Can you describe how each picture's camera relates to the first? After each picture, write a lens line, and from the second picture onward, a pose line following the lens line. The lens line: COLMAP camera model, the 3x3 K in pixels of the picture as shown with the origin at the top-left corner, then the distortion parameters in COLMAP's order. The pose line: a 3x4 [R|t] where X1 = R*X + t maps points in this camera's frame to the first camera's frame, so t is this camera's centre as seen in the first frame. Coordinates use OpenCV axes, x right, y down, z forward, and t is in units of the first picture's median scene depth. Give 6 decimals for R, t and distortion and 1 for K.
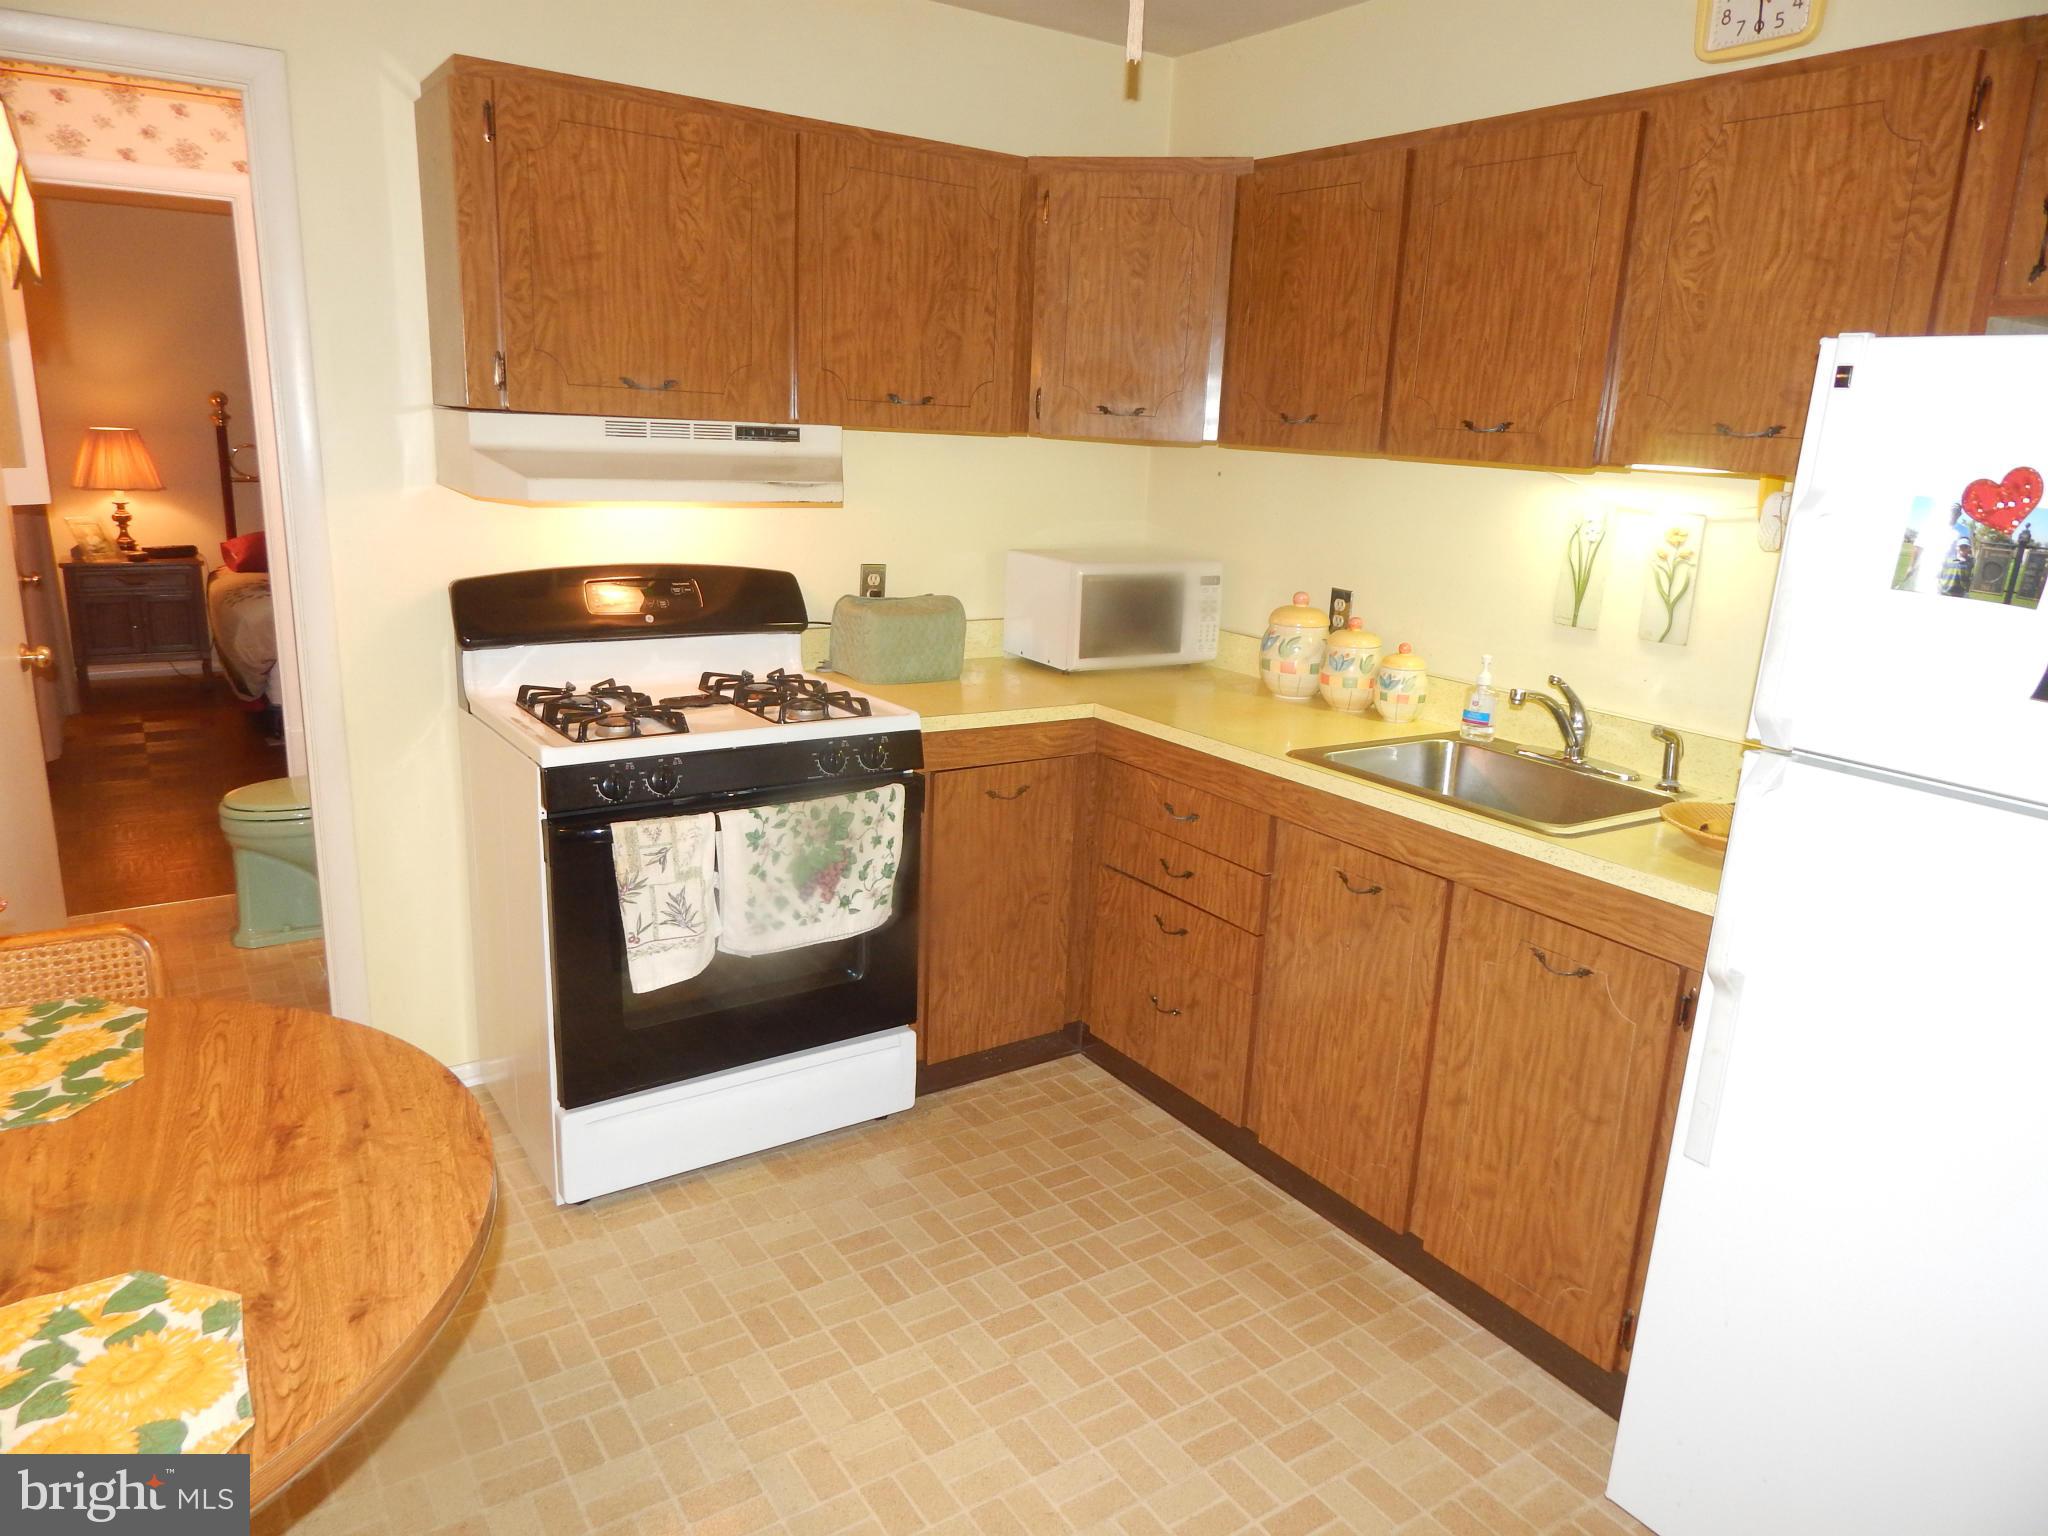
lens RADIAL K [[1336.1, 0, 1024.2], [0, 1336.1, 748.1], [0, 0, 1]] dist [0.005787, -0.006270]
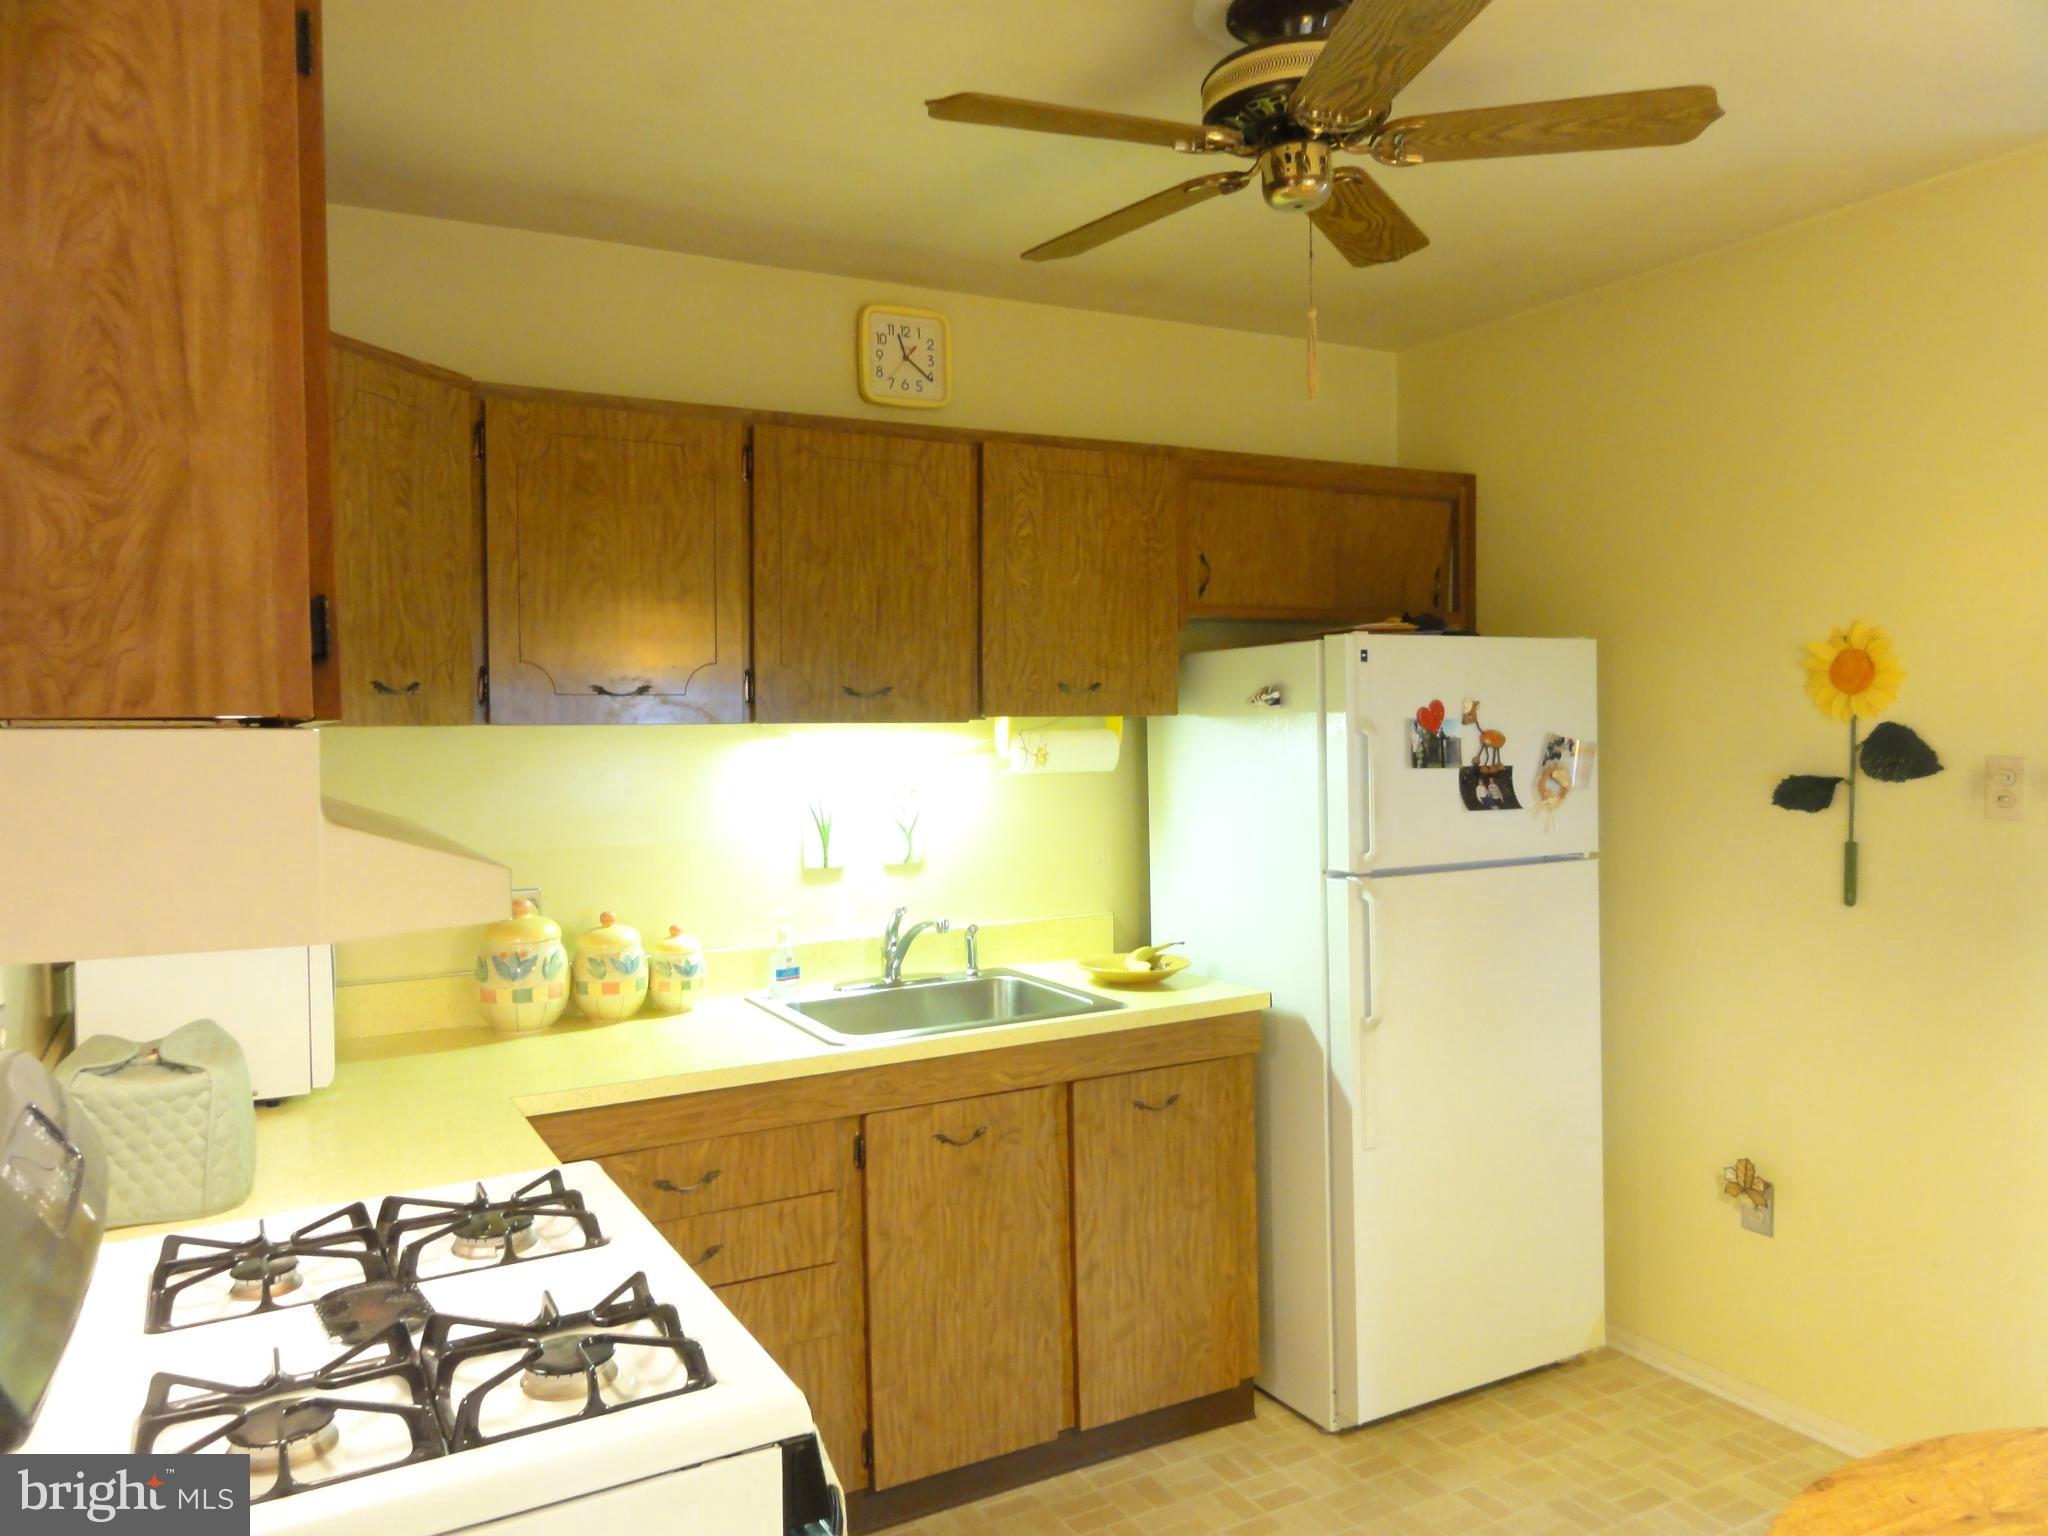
lens RADIAL K [[1477.2, 0, 1021.8], [0, 1477.2, 748.4], [0, 0, 1]] dist [0.001906, -0.002164]
pose [[0.090378, -0.071495, 0.993338, -0.824675], [0.250648, 0.966947, 0.046791, -0.219320], [-0.963850, 0.244749, 0.105311, 0.761591]]
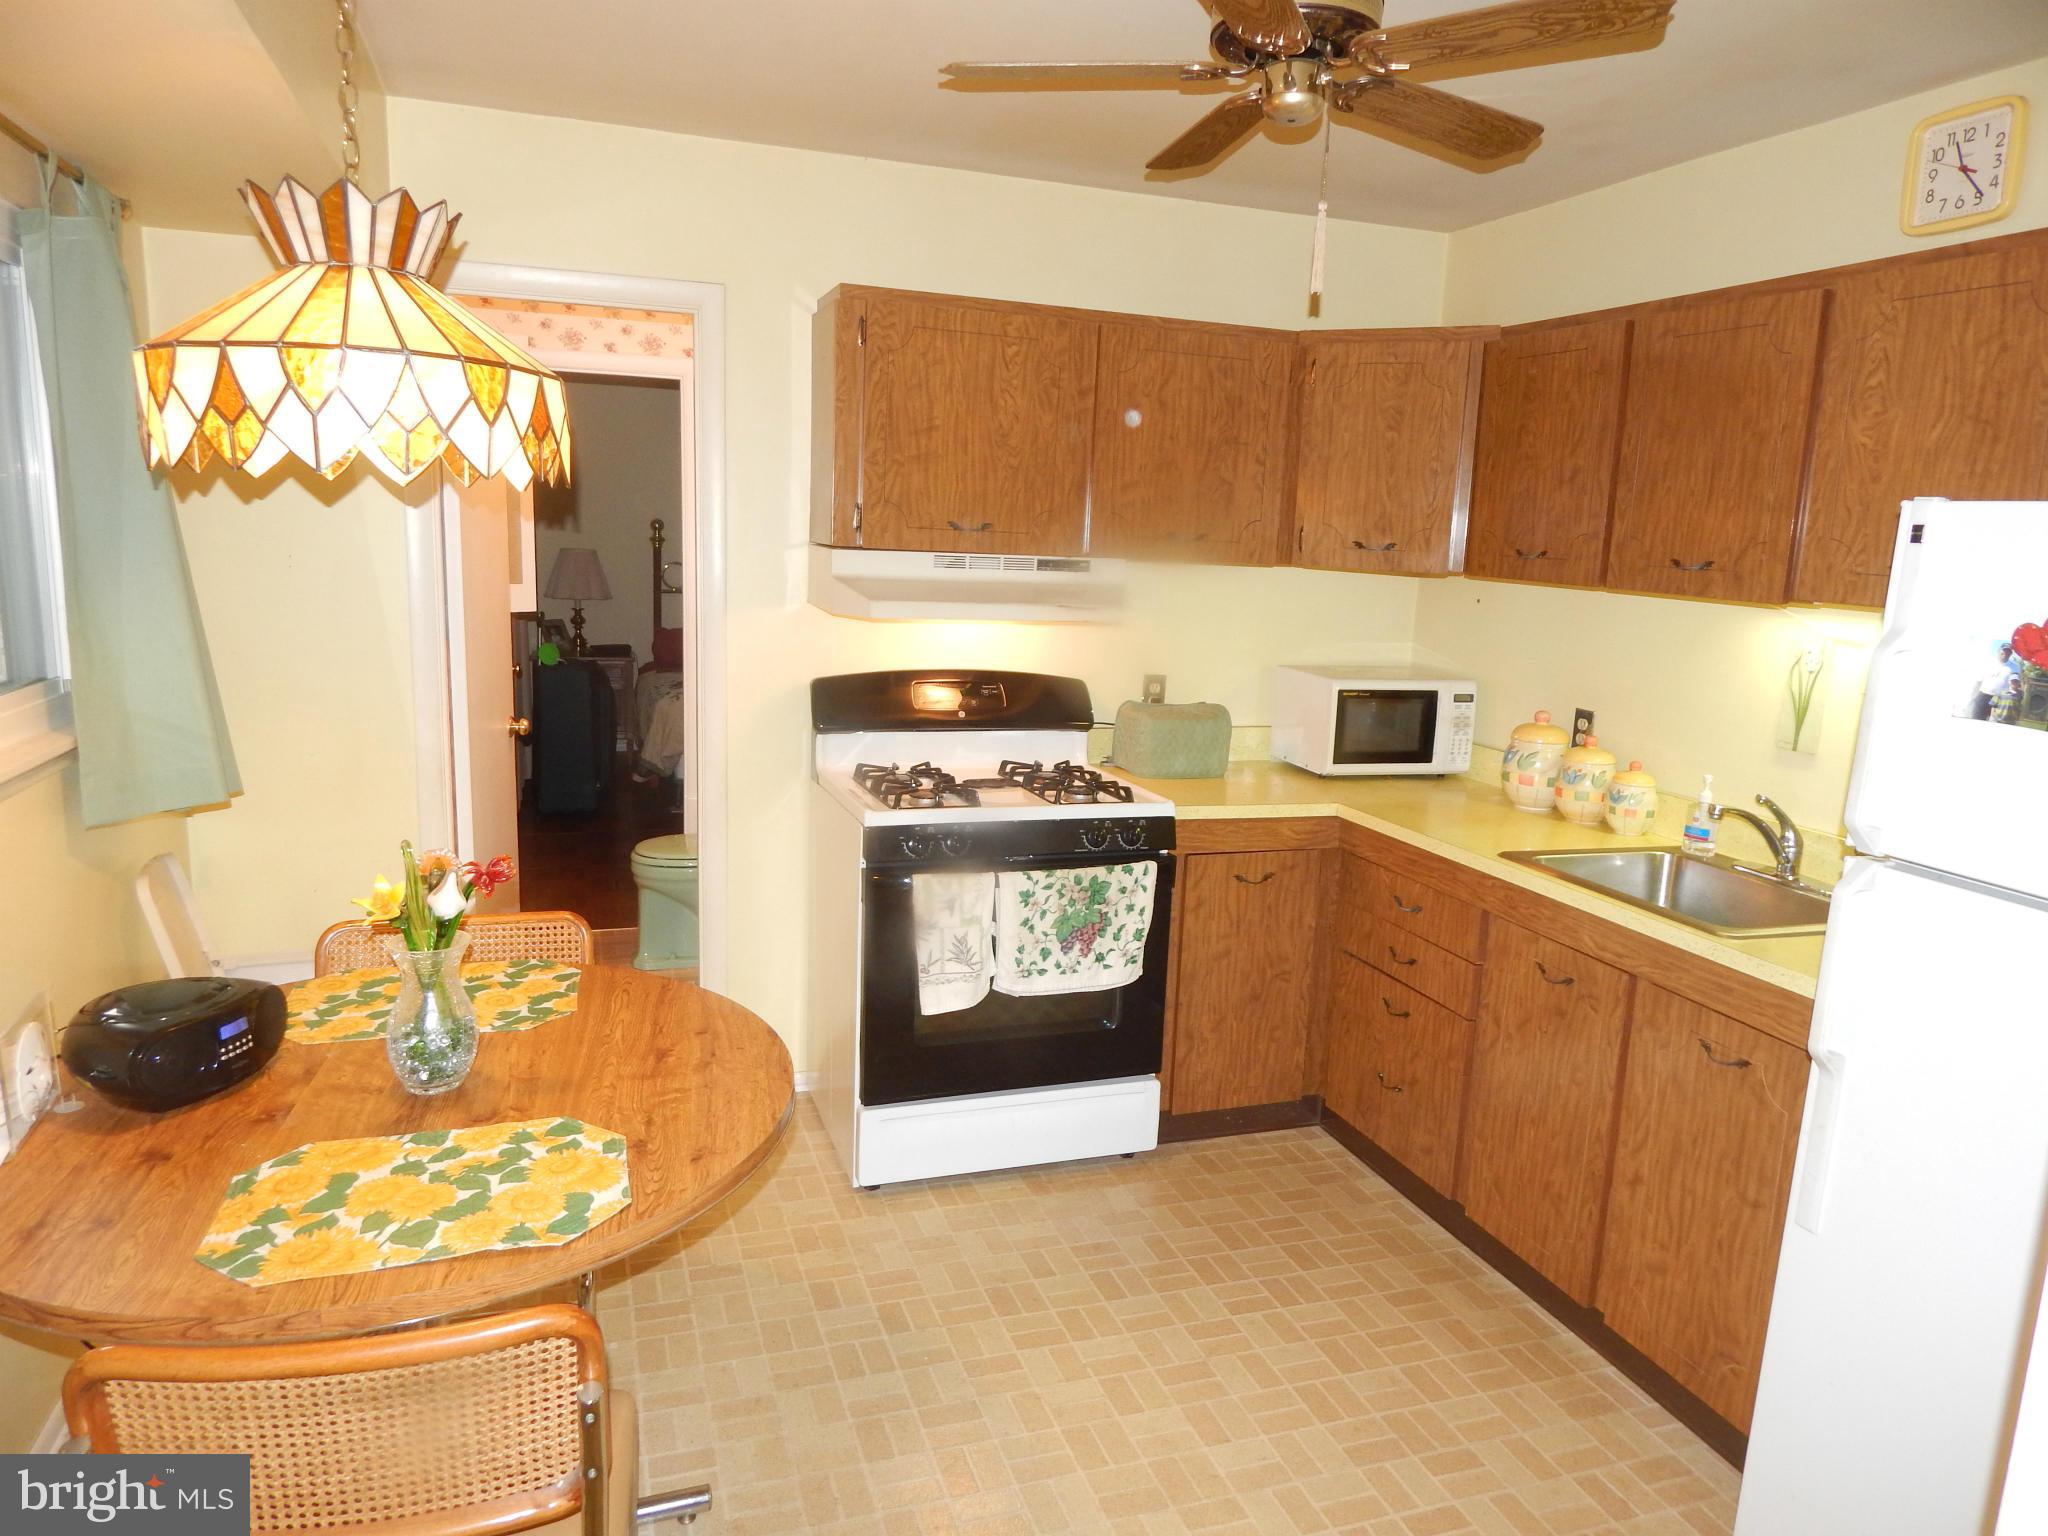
lens RADIAL K [[1336.1, 0, 1024.2], [0, 1336.1, 748.1], [0, 0, 1]] dist [0.005787, -0.006270]
pose [[0.965895, 0.040057, -0.255818, 0.102566], [-0.061387, 0.995221, -0.075941, 0.026431], [0.251554, 0.089055, 0.963737, -0.181766]]
